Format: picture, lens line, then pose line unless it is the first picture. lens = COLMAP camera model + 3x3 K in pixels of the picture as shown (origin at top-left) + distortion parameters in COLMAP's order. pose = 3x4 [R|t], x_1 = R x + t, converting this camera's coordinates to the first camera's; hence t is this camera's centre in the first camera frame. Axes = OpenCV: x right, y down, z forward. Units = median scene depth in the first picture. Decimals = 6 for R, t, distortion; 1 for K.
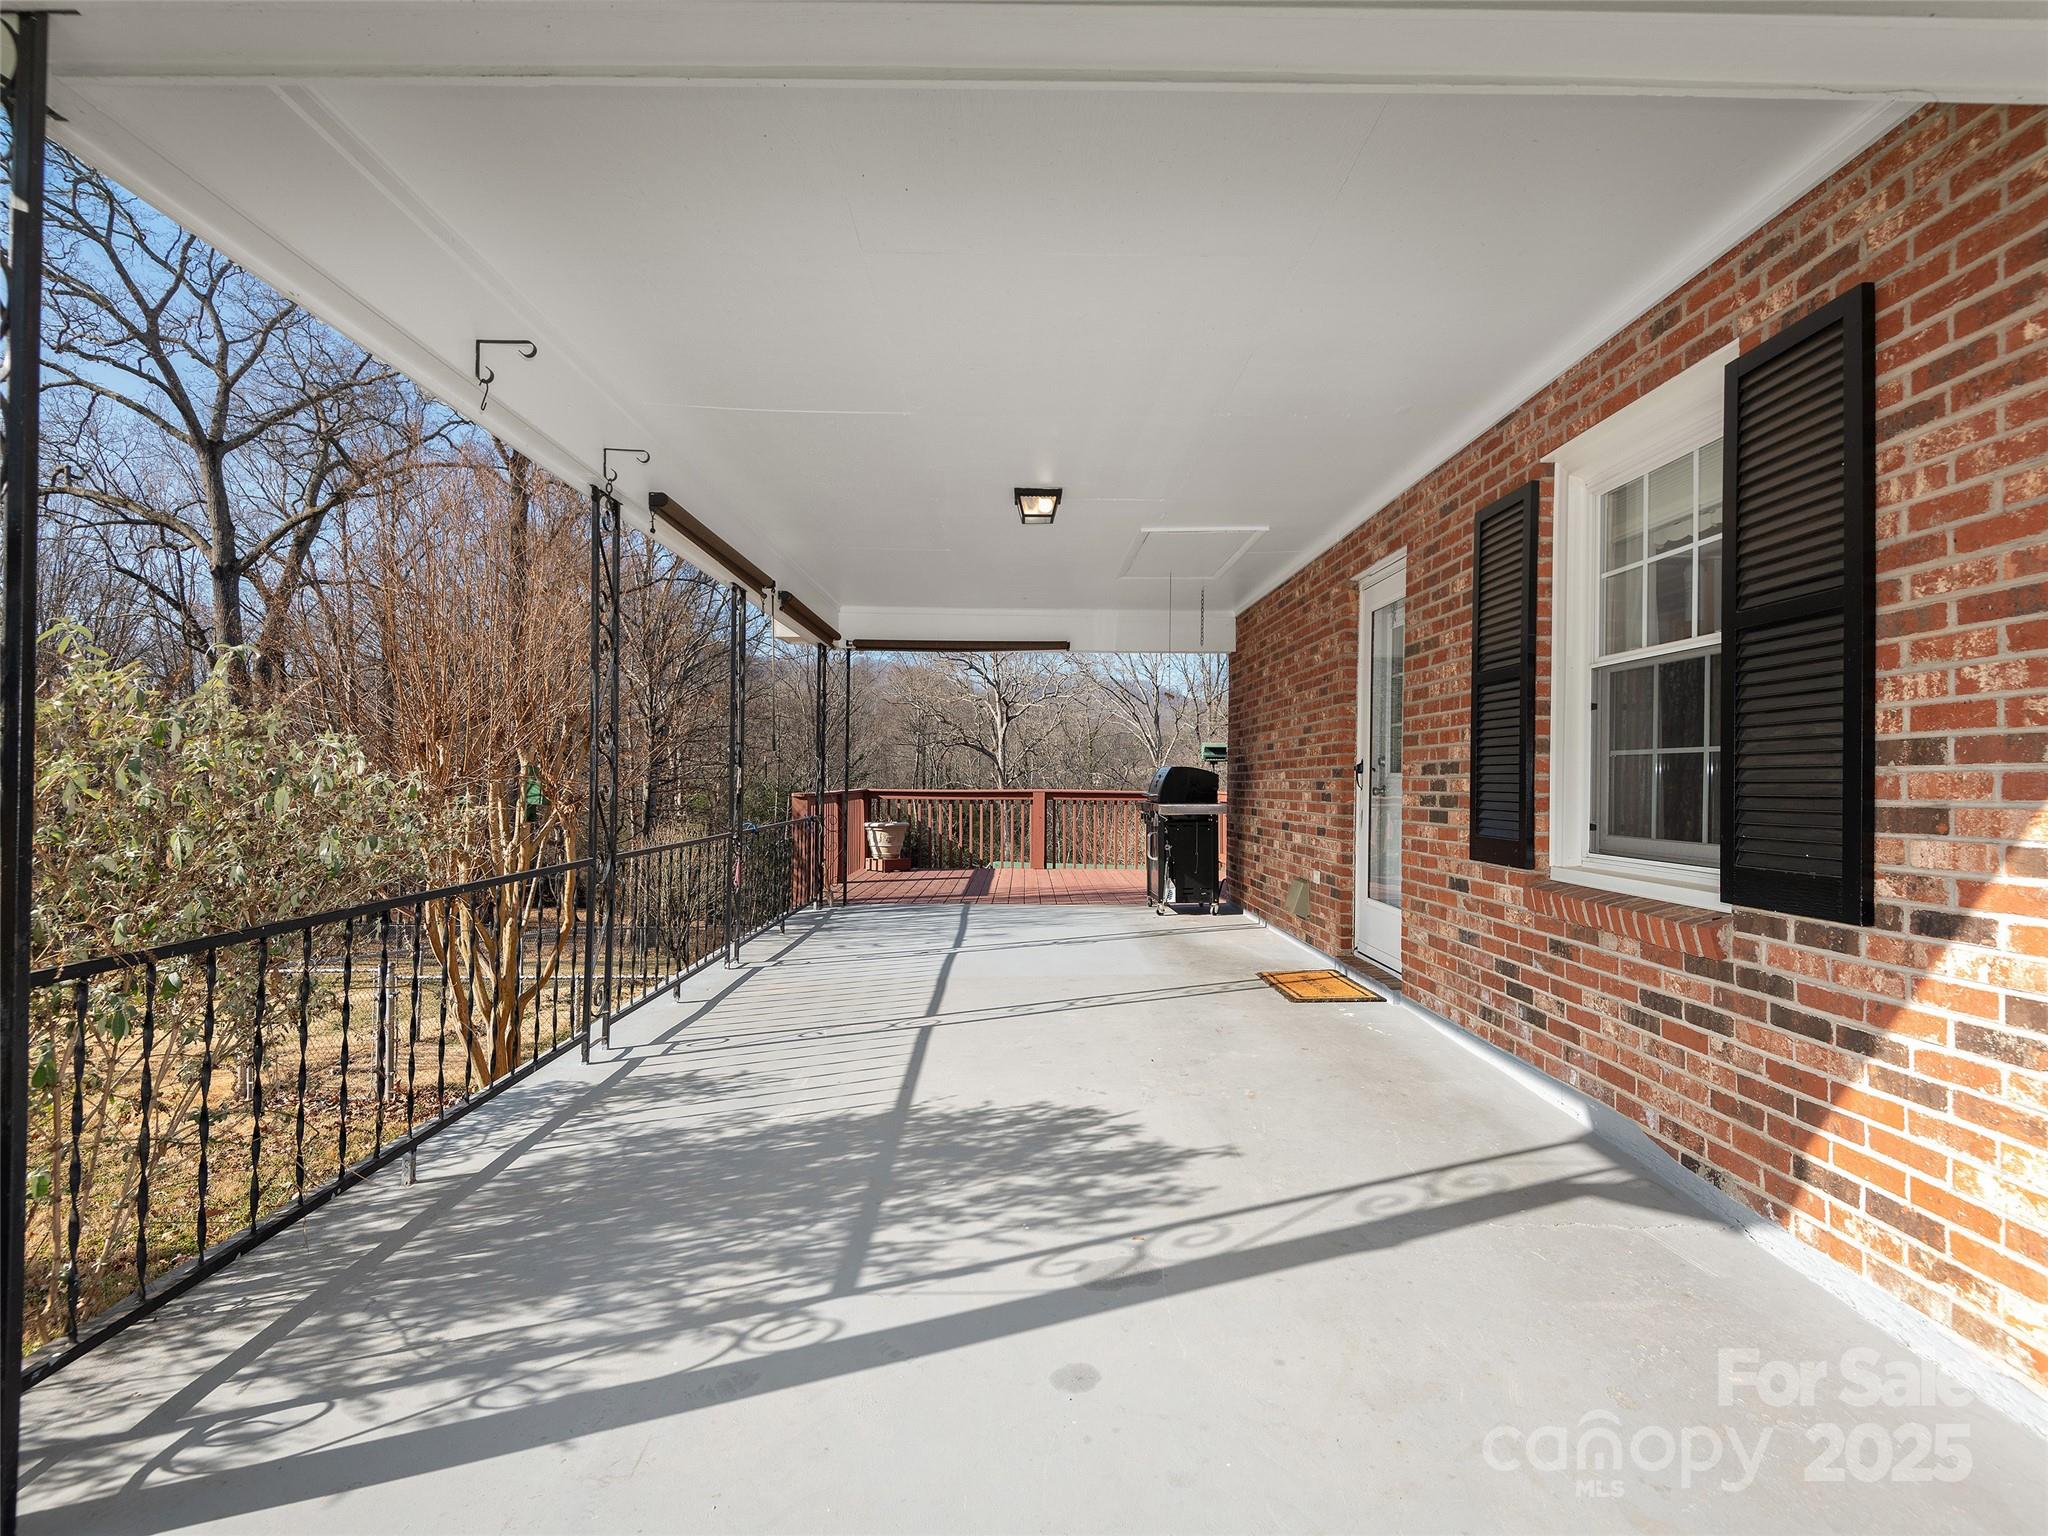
lens RADIAL K [[974.5, 0, 1014.0], [0, 974.5, 775.1], [0, 0, 1]] dist [0.031786, -0.023234]
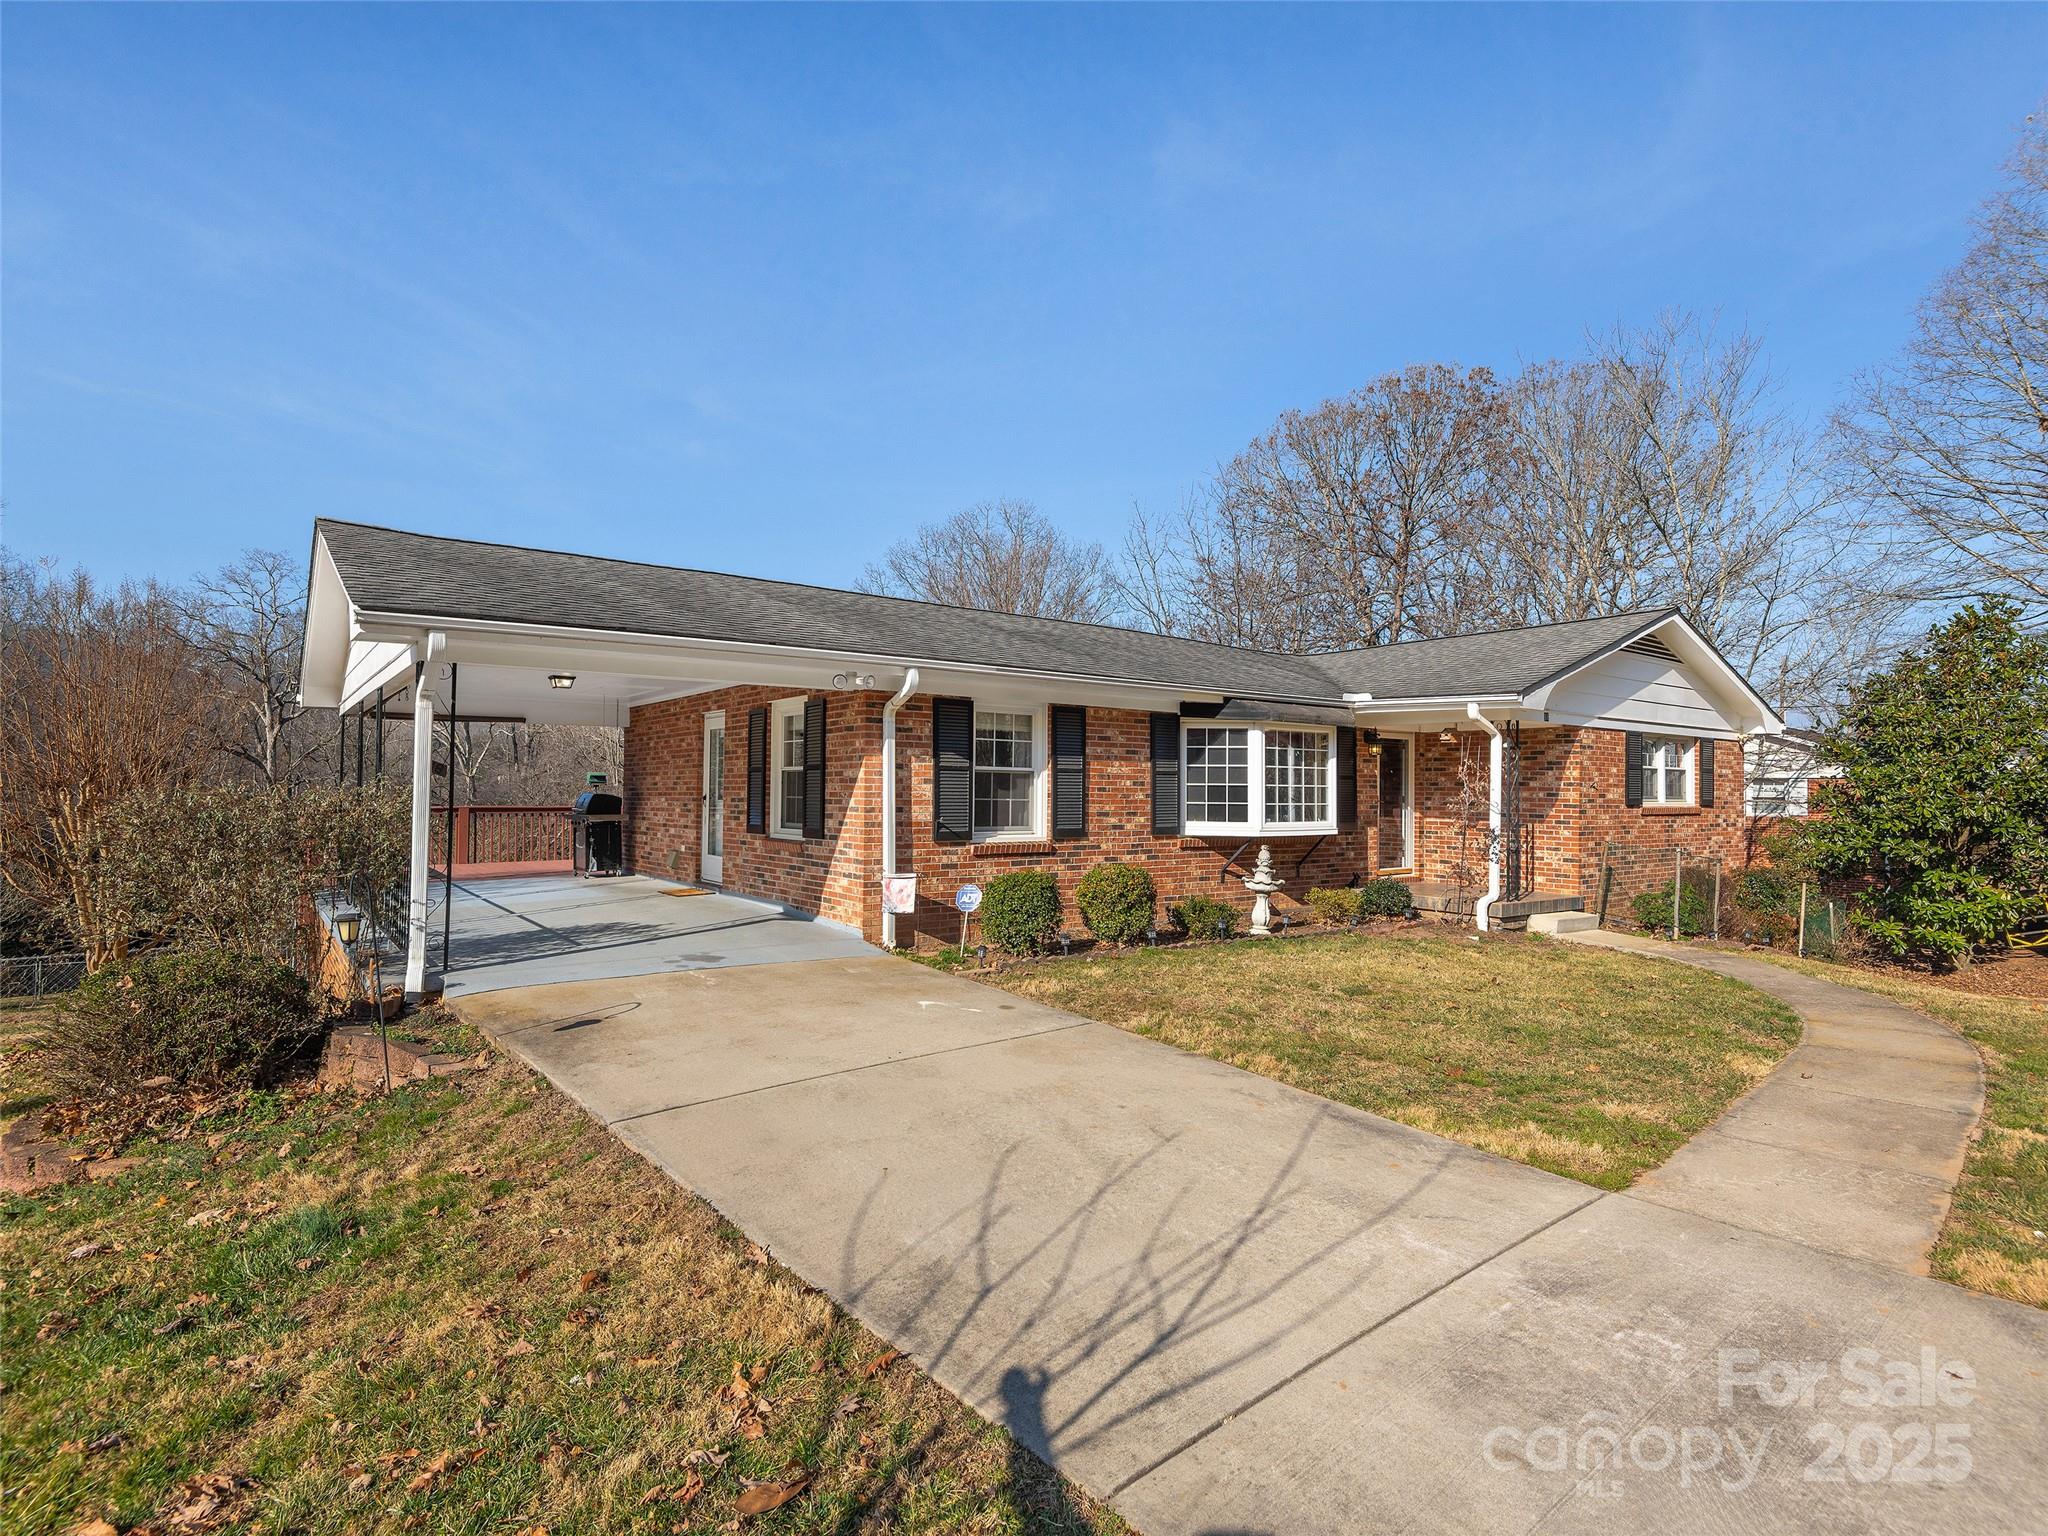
lens RADIAL K [[974.5, 0, 1014.0], [0, 974.5, 775.1], [0, 0, 1]] dist [0.031786, -0.023234]
pose [[0.781150, 0.008253, 0.624289, -0.525457], [-0.004010, 0.999958, -0.008203, -0.046050], [-0.624331, 0.003904, 0.781150, -1.276429]]
